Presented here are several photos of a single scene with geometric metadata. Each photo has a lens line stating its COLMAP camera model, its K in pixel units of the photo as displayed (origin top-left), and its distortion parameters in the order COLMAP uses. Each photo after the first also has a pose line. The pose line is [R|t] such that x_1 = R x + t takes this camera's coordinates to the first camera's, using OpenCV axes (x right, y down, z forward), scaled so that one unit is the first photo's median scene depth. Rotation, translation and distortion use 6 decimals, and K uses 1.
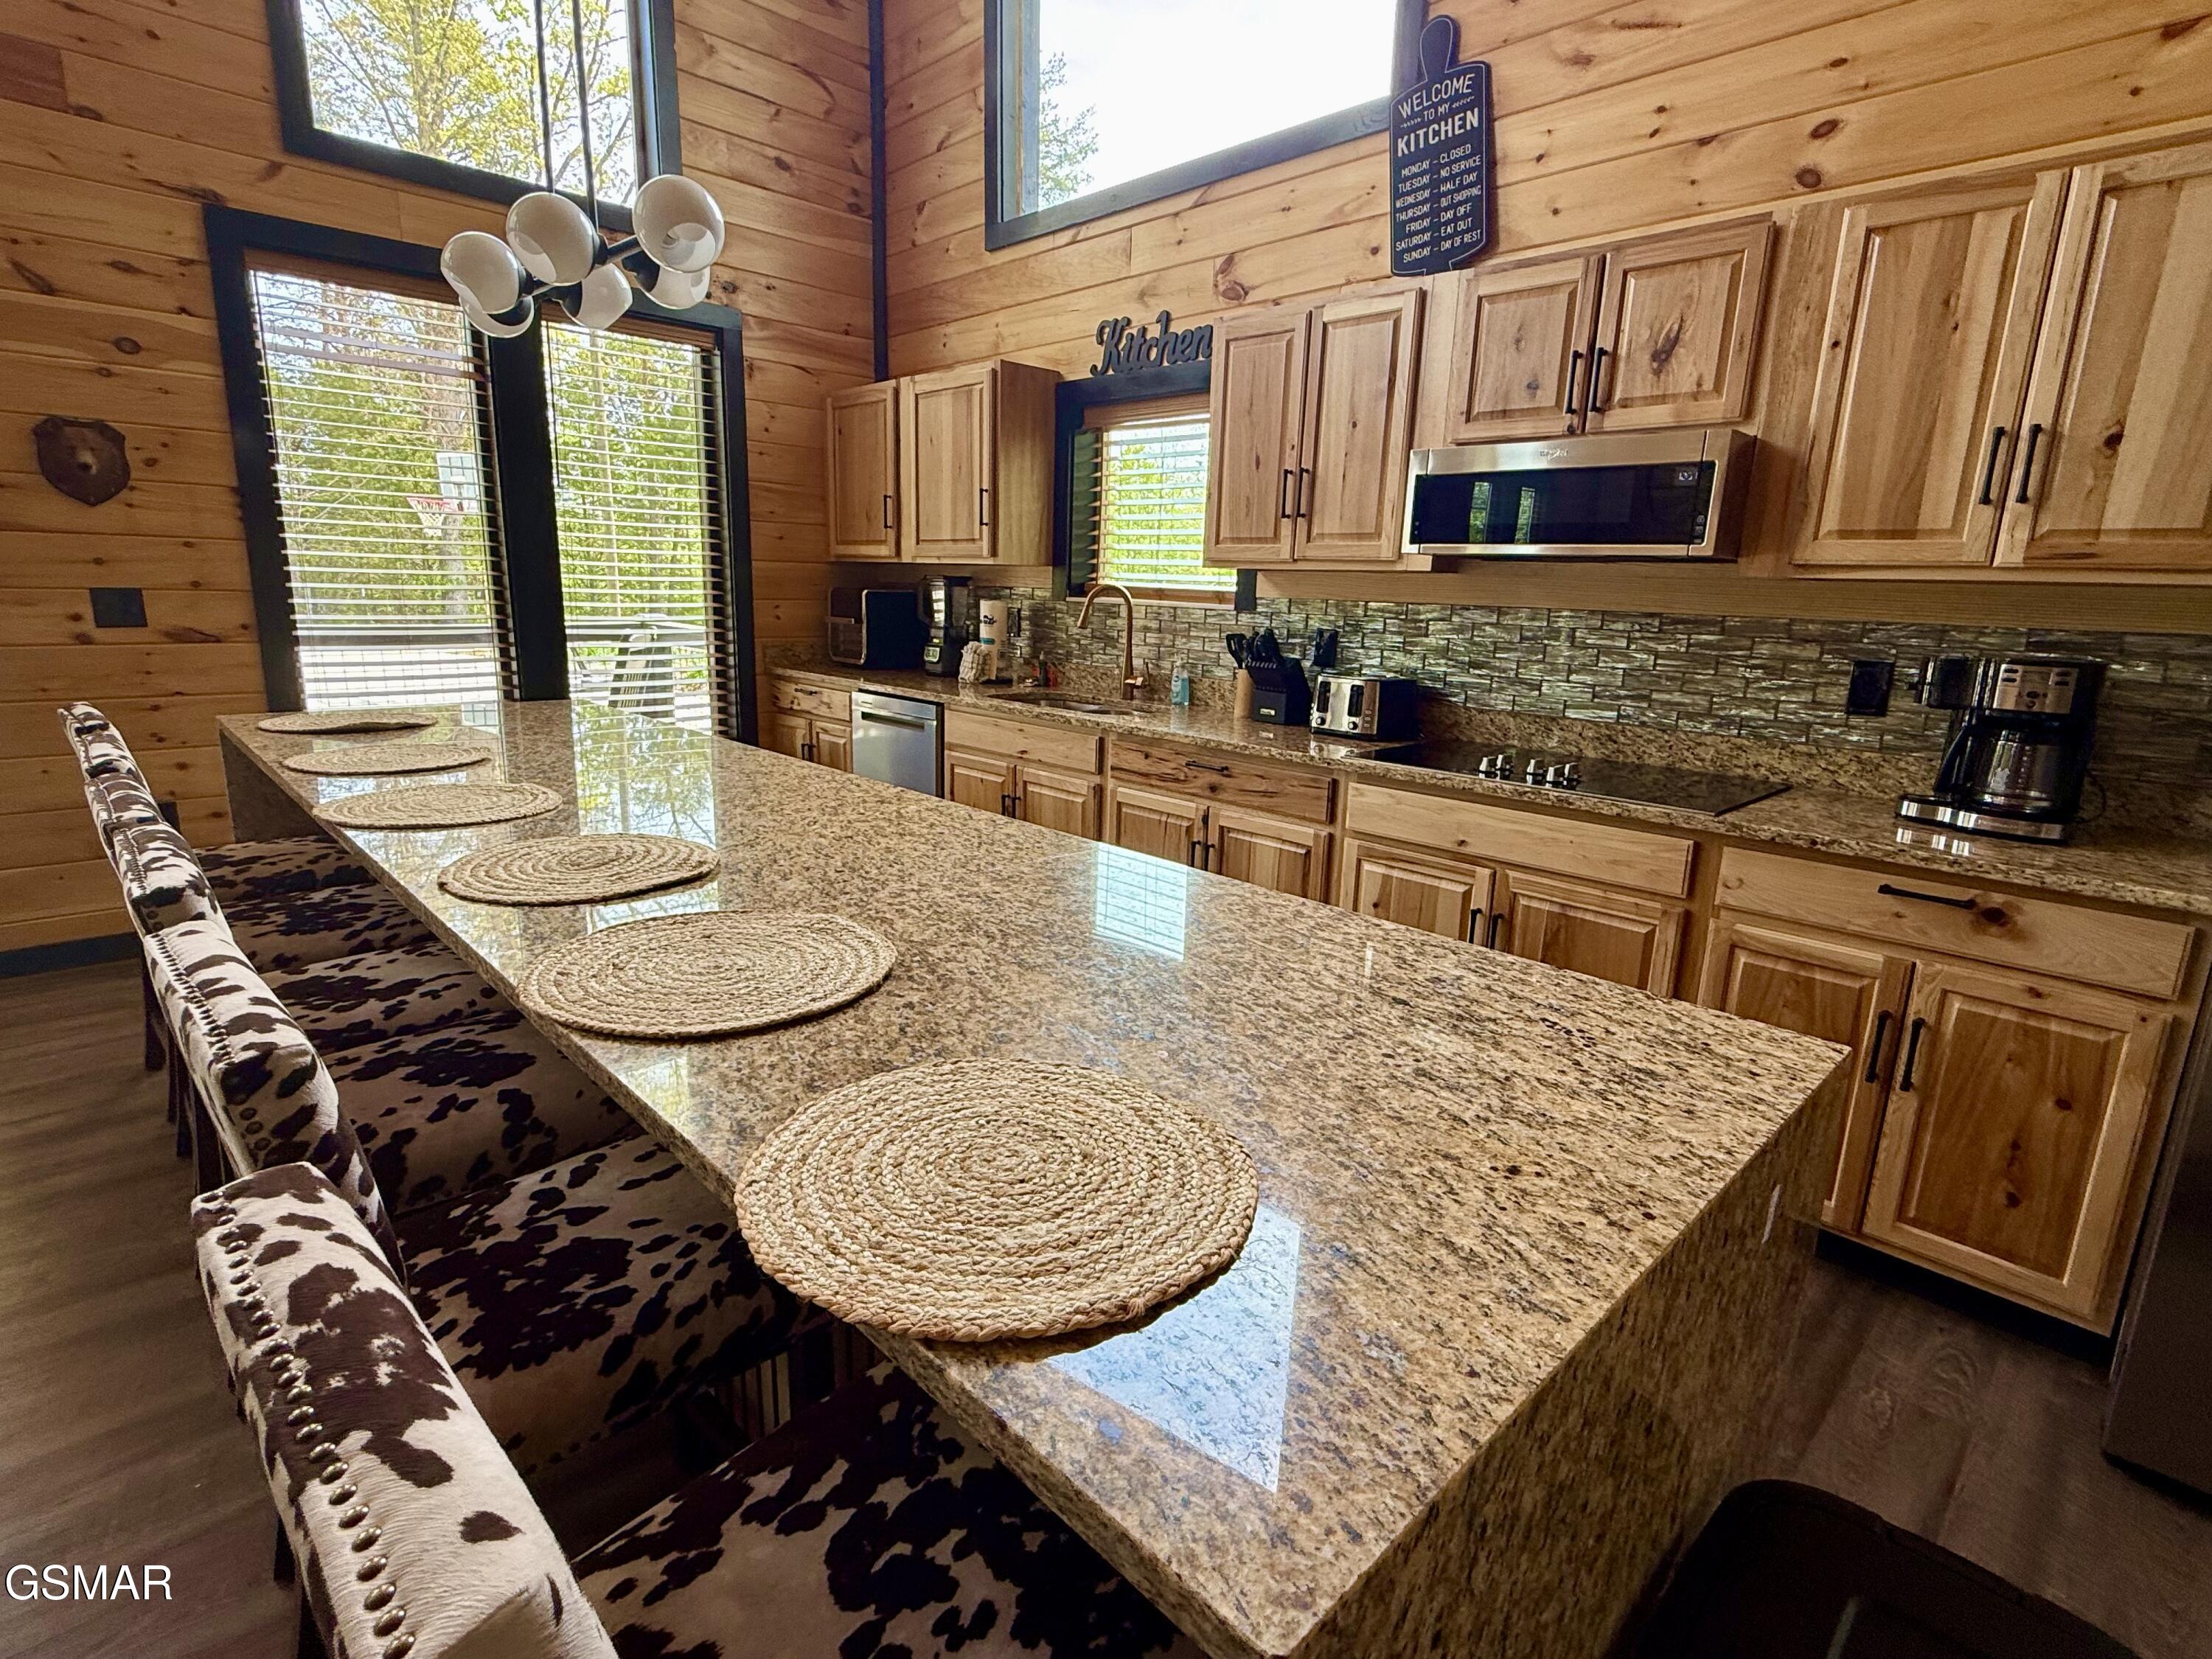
lens RADIAL K [[1088.8, 0, 1102.0], [0, 1088.8, 831.6], [0, 0, 1]] dist [0.000205, 0.000157]
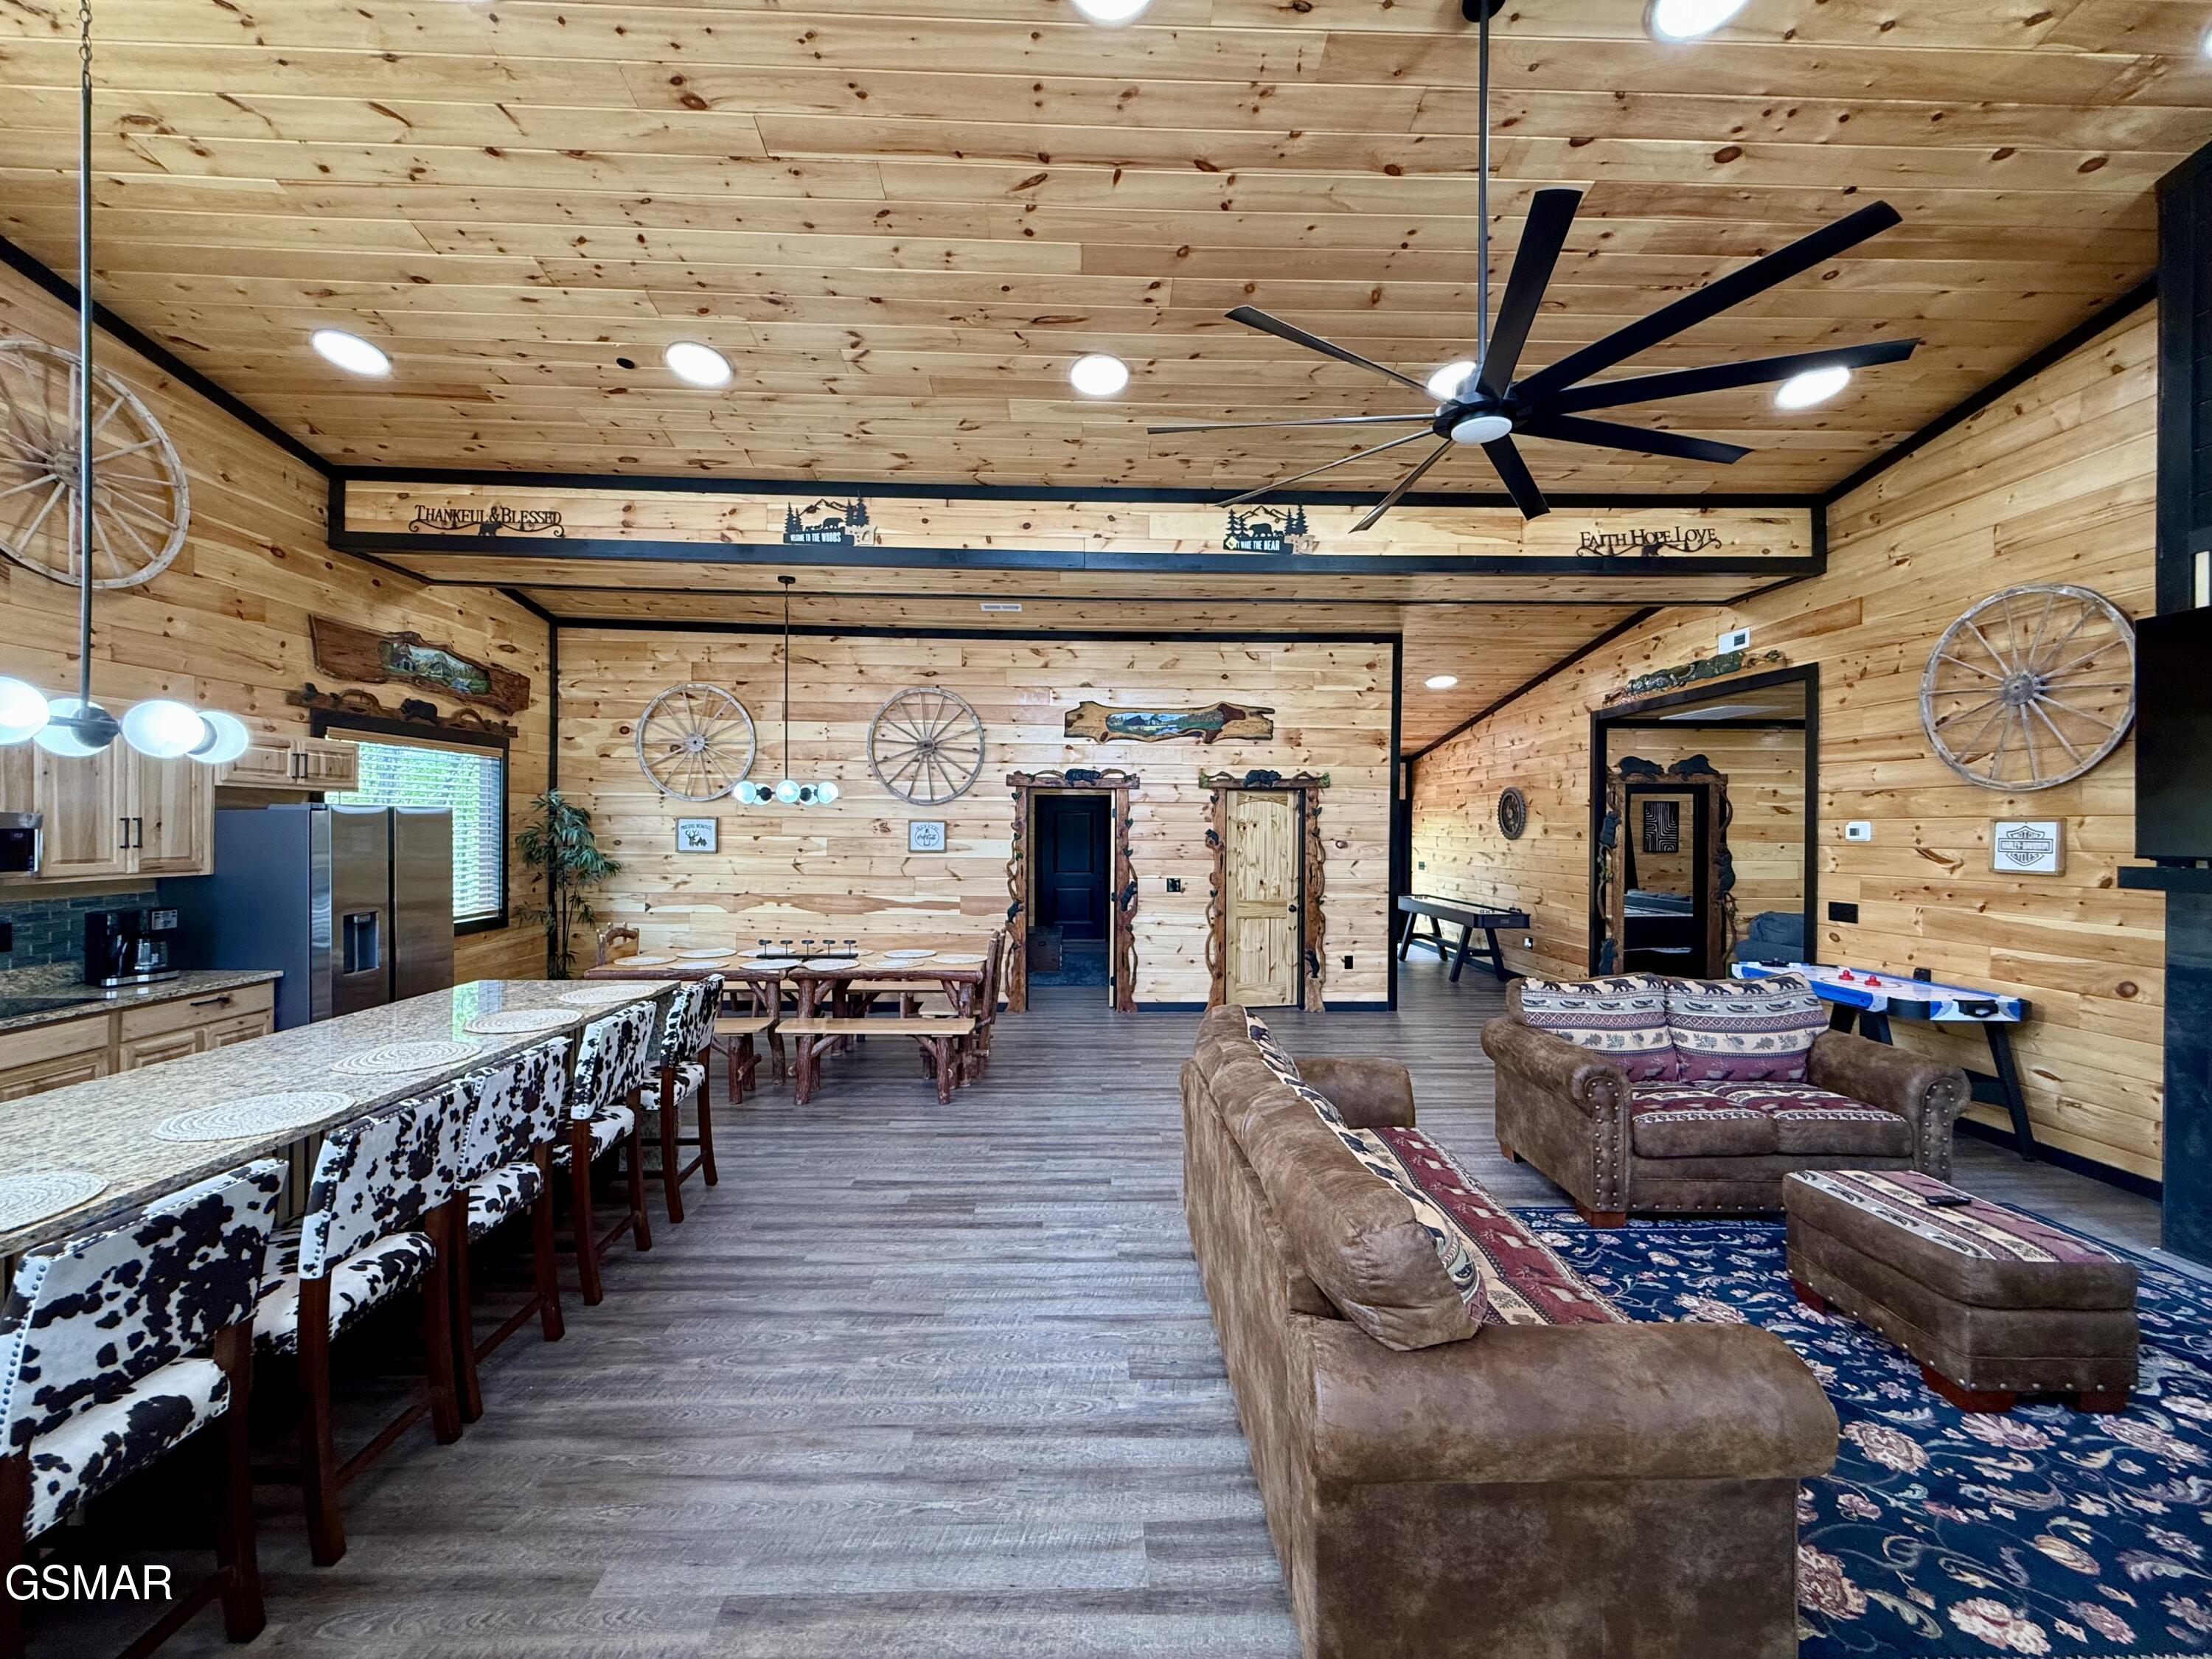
lens RADIAL K [[881.3, 0, 1100.5], [0, 881.3, 828.9], [0, 0, 1]] dist [-0.001444, 0.000767]
pose [[-0.738745, -0.038053, 0.672910, -1.160499], [0.120121, 0.974987, 0.187009, -0.252216], [-0.663194, 0.218982, -0.715696, 0.540829]]
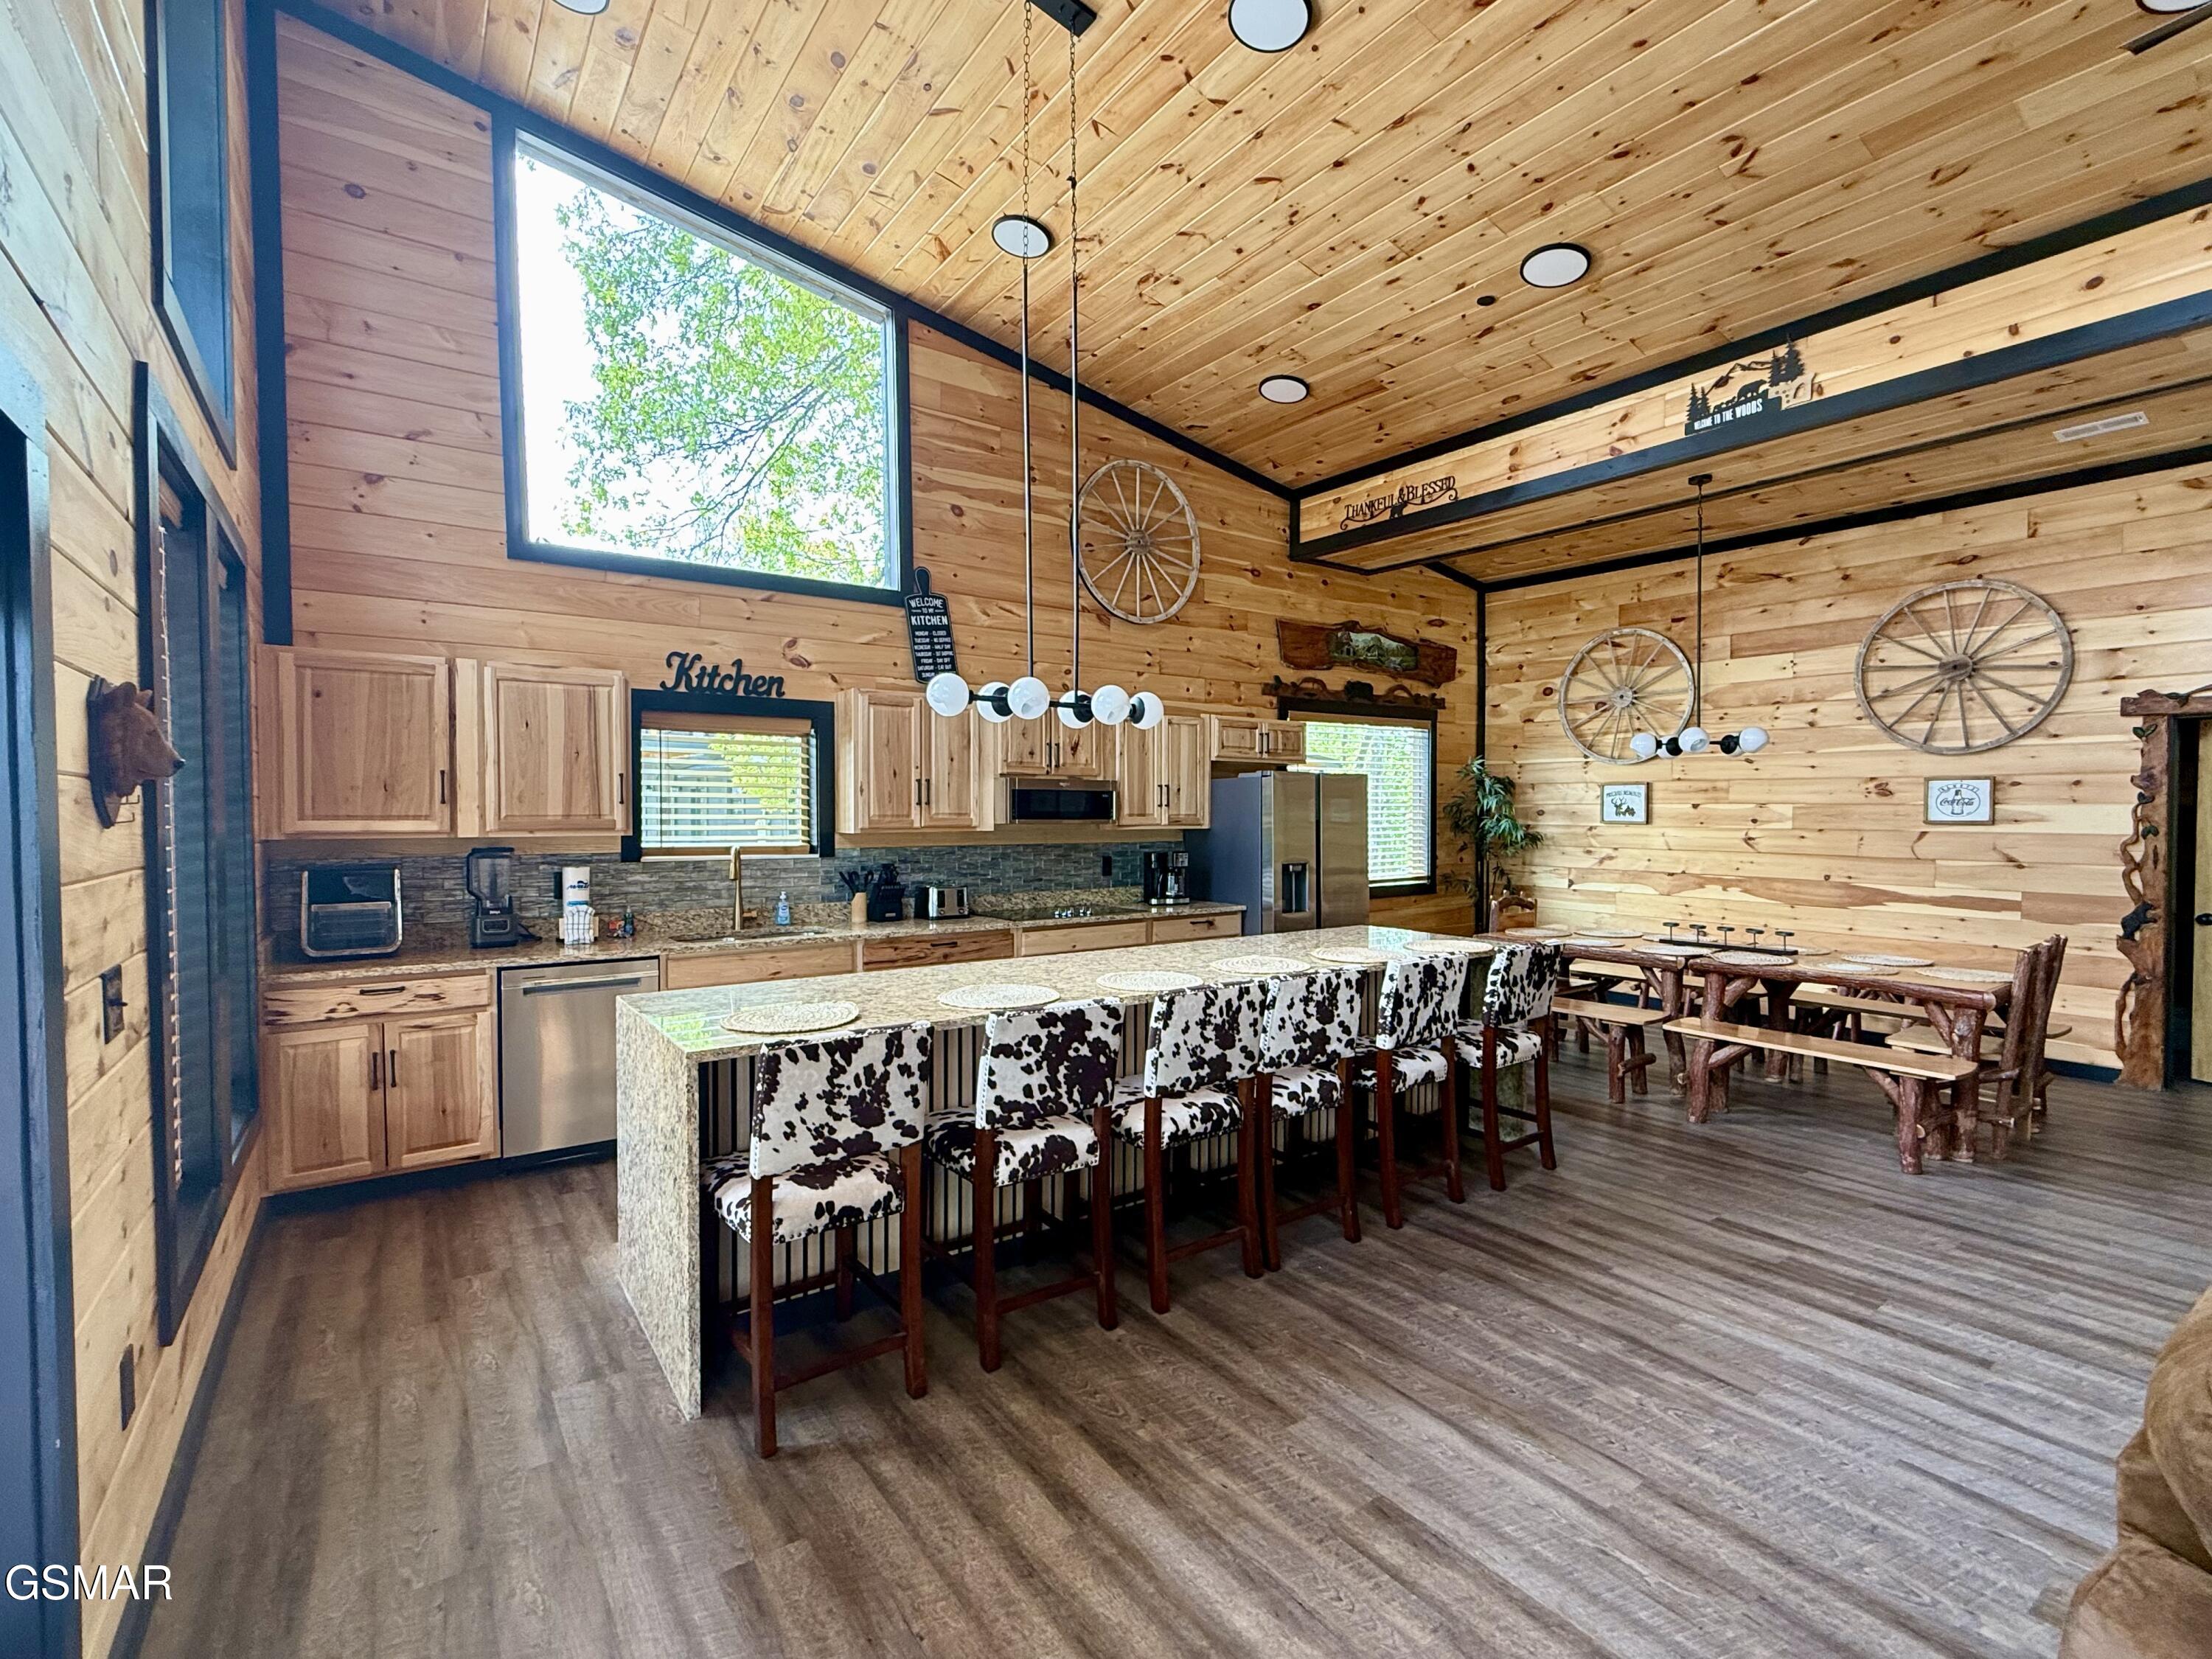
lens RADIAL K [[1009.3, 0, 1106.5], [0, 1009.3, 831.4], [0, 0, 1]] dist [-0.000408, -0.000052]
pose [[0.150516, -0.051078, 0.987287, -1.269854], [0.224560, 0.974326, 0.016172, -0.177638], [-0.962766, 0.219271, 0.158122, 0.391085]]
